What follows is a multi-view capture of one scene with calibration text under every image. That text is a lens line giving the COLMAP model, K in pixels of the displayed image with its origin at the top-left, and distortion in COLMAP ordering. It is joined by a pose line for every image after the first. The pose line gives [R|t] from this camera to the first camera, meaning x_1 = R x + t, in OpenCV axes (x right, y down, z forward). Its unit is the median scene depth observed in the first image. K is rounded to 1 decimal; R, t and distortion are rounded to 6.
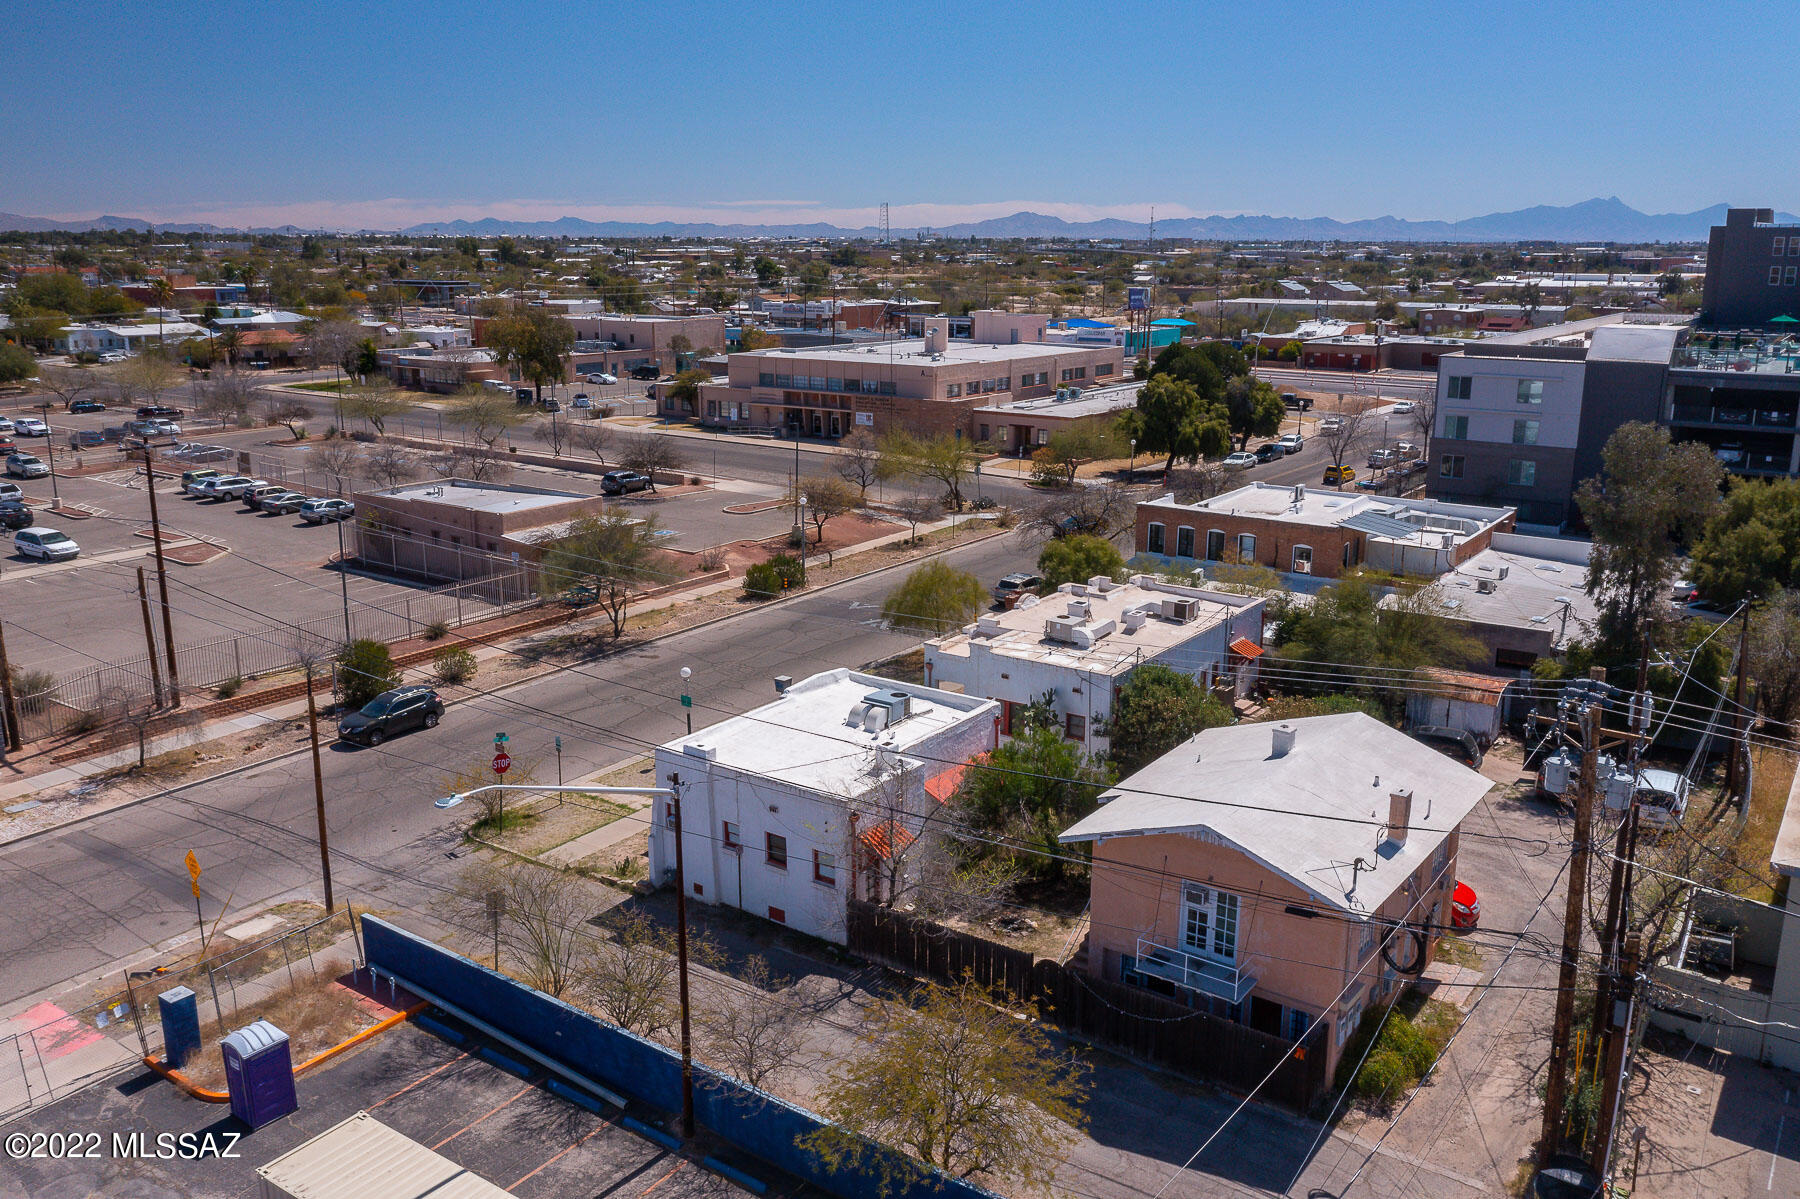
lens RADIAL K [[1418.0, 0, 900.0], [0, 1418.0, 599.5], [0, 0, 1]] dist [-0.011305, 0.004929]
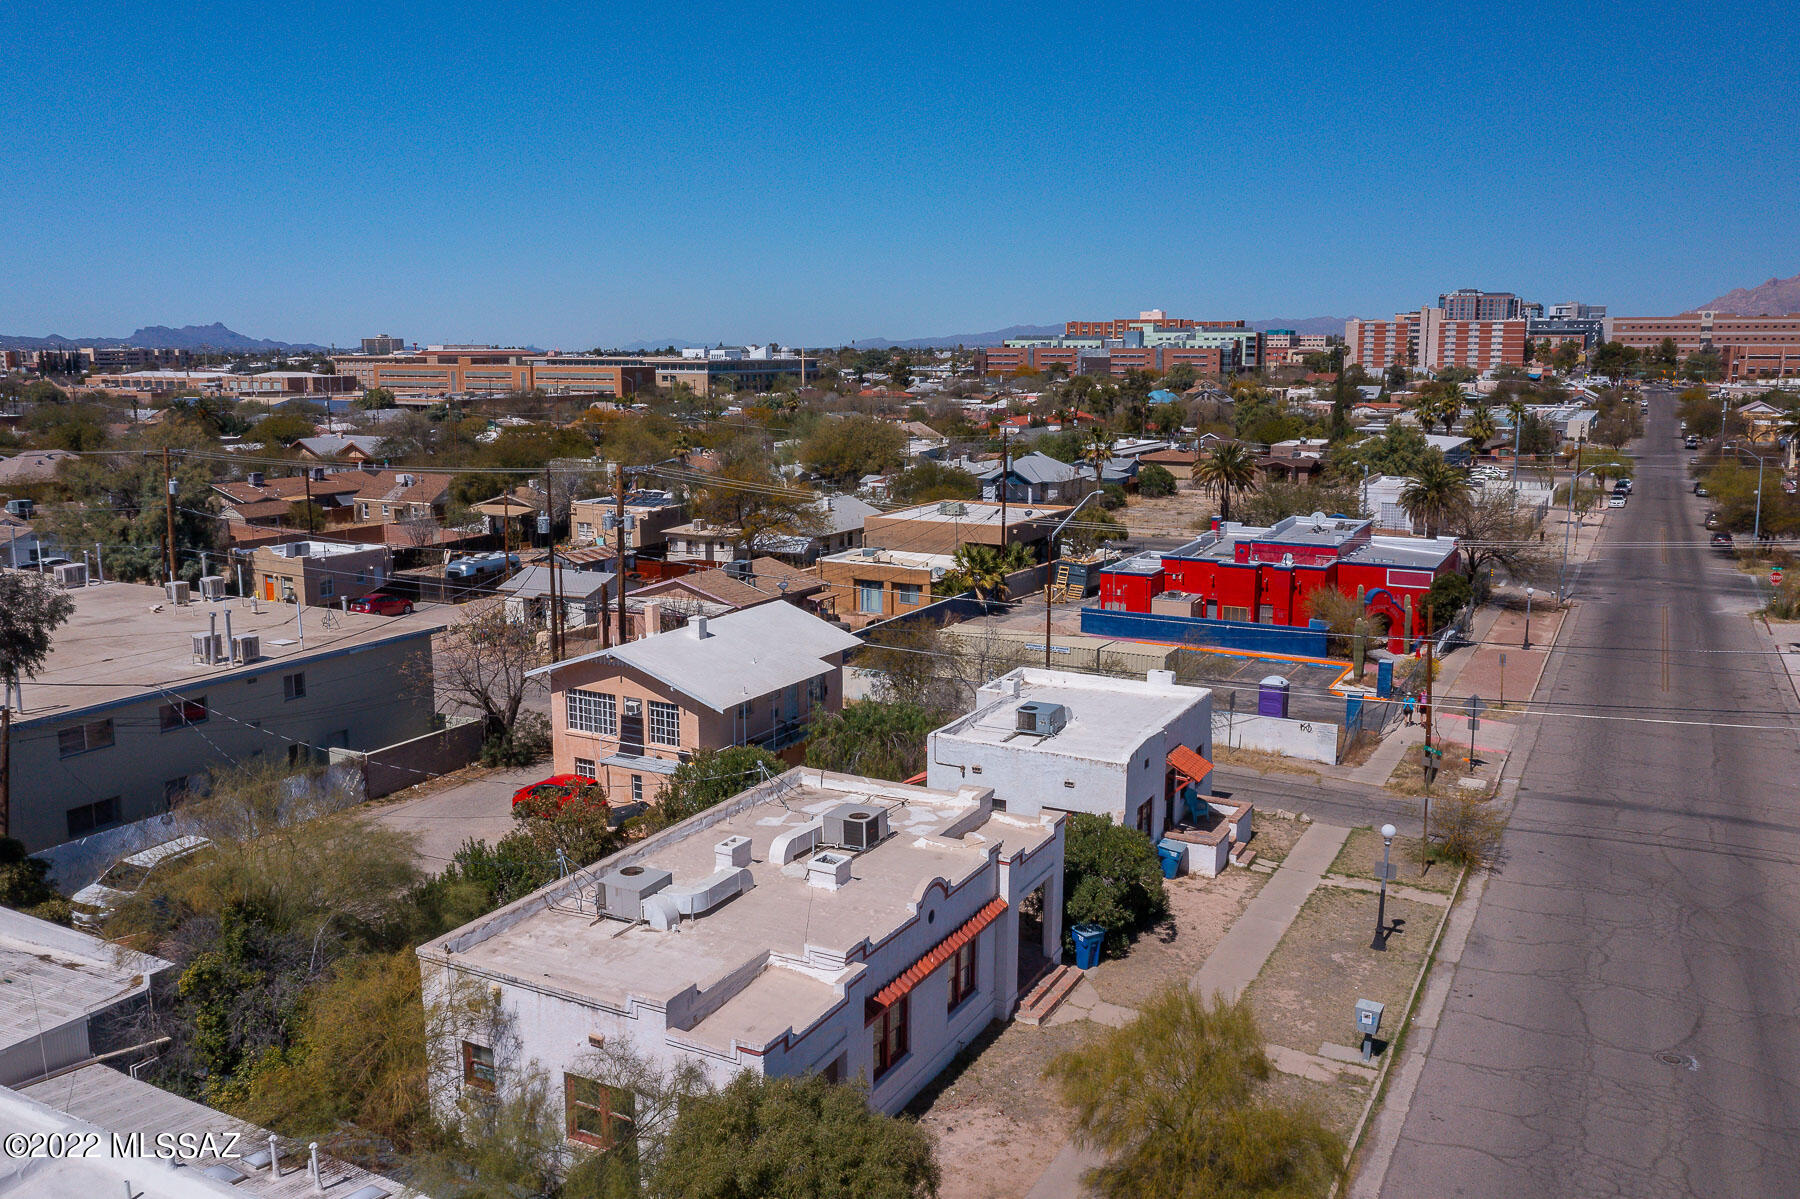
lens RADIAL K [[1418.0, 0, 900.0], [0, 1418.0, 599.5], [0, 0, 1]] dist [-0.011305, 0.004929]
pose [[-0.991645, 0.016412, -0.127948, 0.187221], [-0.037070, 0.913779, 0.404516, -0.347707], [0.123555, 0.405880, -0.905536, 1.646712]]
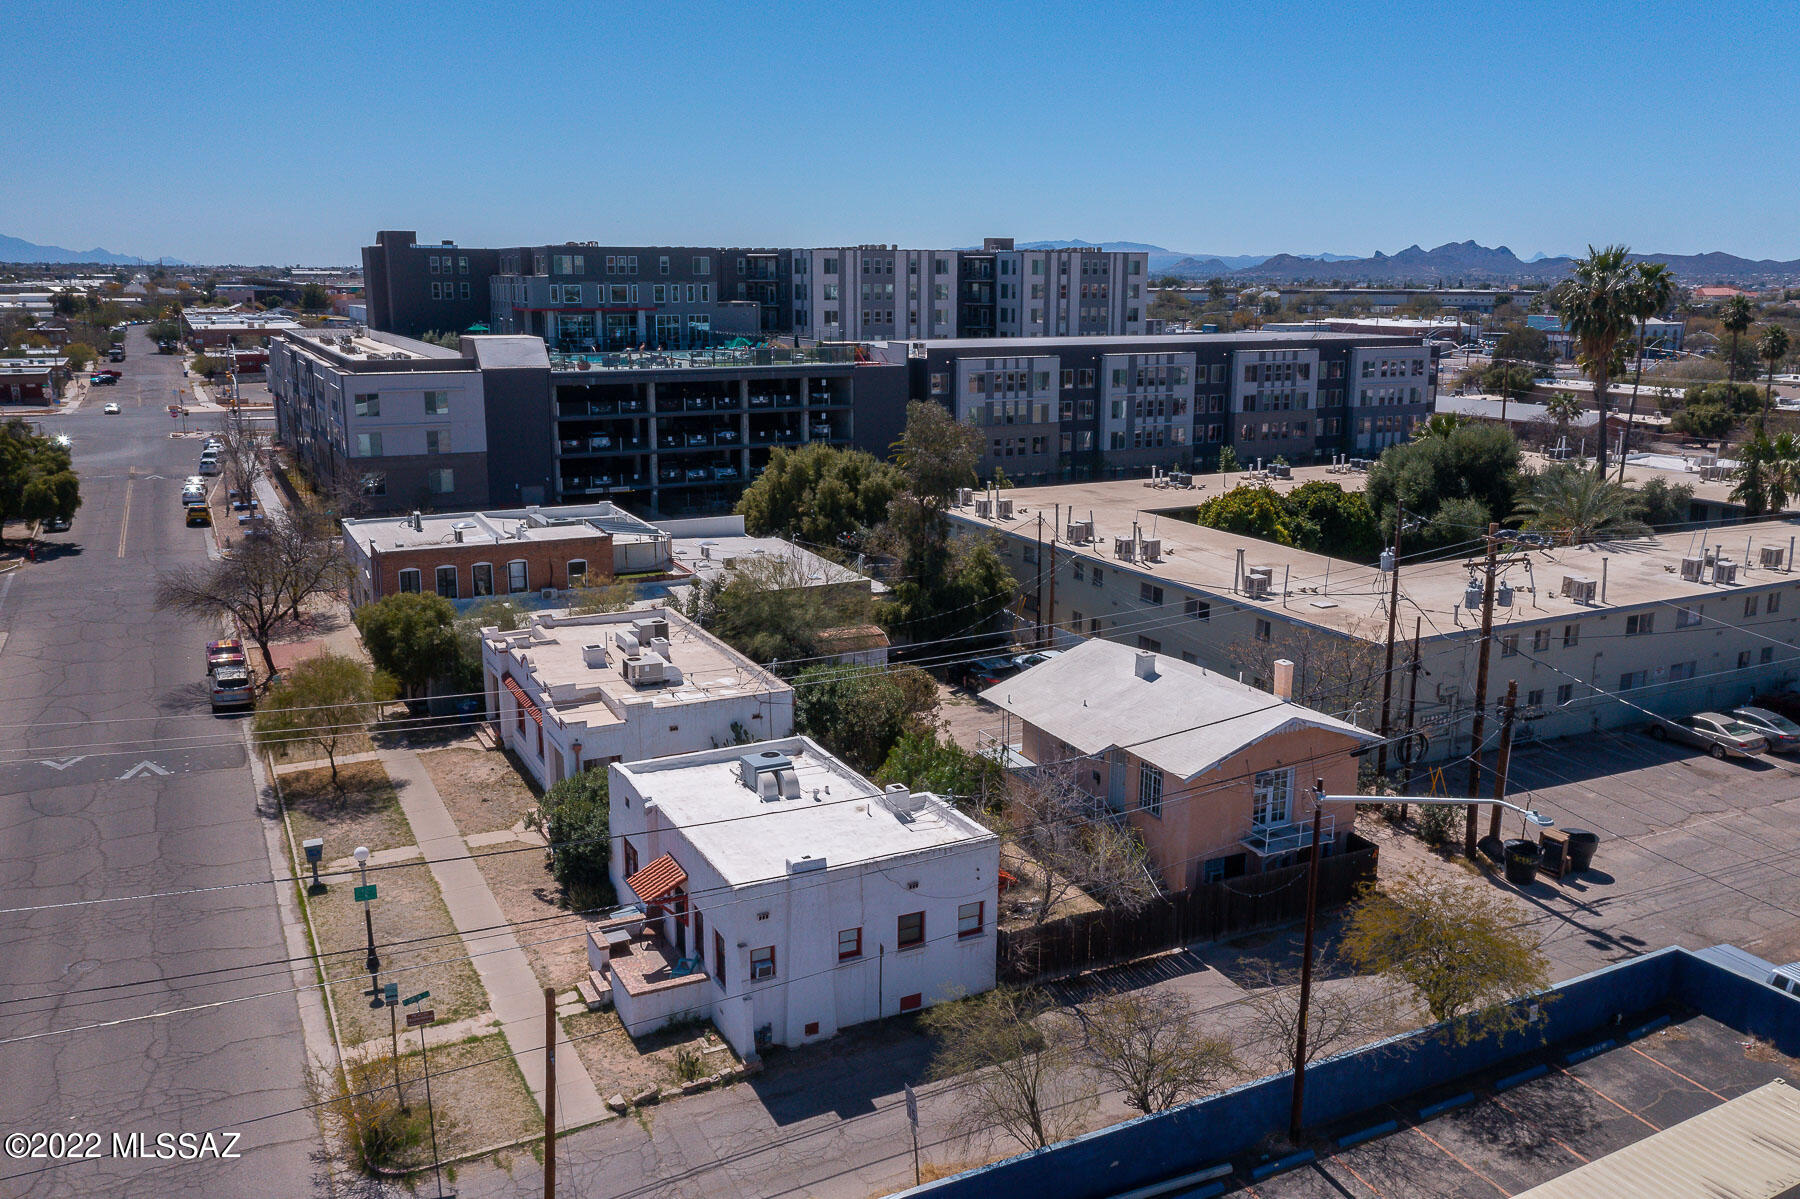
lens RADIAL K [[1418.0, 0, 900.0], [0, 1418.0, 599.5], [0, 0, 1]] dist [-0.011305, 0.004929]
pose [[0.461941, -0.196612, 0.864844, -0.648087], [0.208152, 0.971917, 0.109773, -0.098852], [-0.862139, 0.129310, 0.489893, 0.427386]]
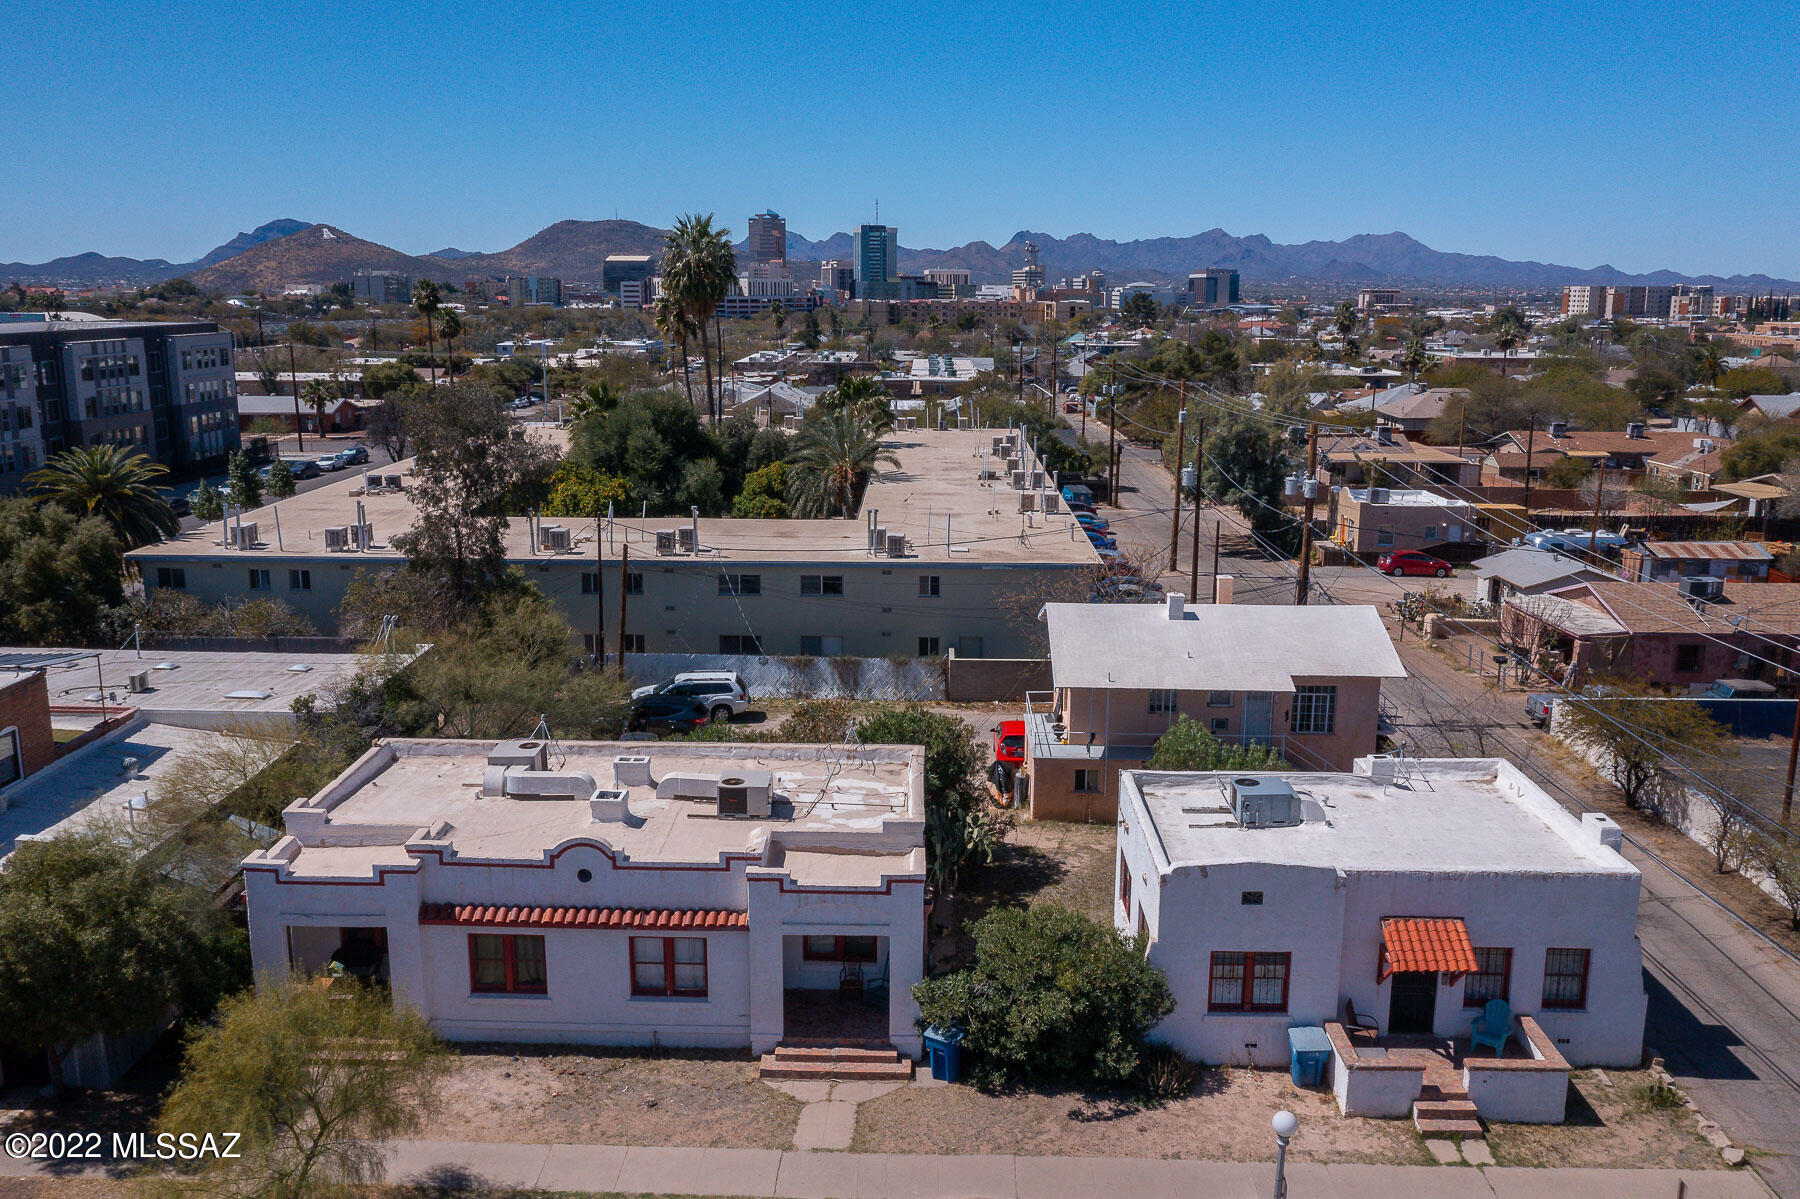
lens RADIAL K [[1437.9, 0, 900.0], [0, 1437.9, 599.5], [0, 0, 1]] dist [-0.013853, -0.000062]
pose [[-0.556056, -0.181191, 0.811155, -0.419998], [0.195535, 0.920038, 0.339554, -0.262694], [-0.807817, 0.347420, -0.476163, 1.301345]]
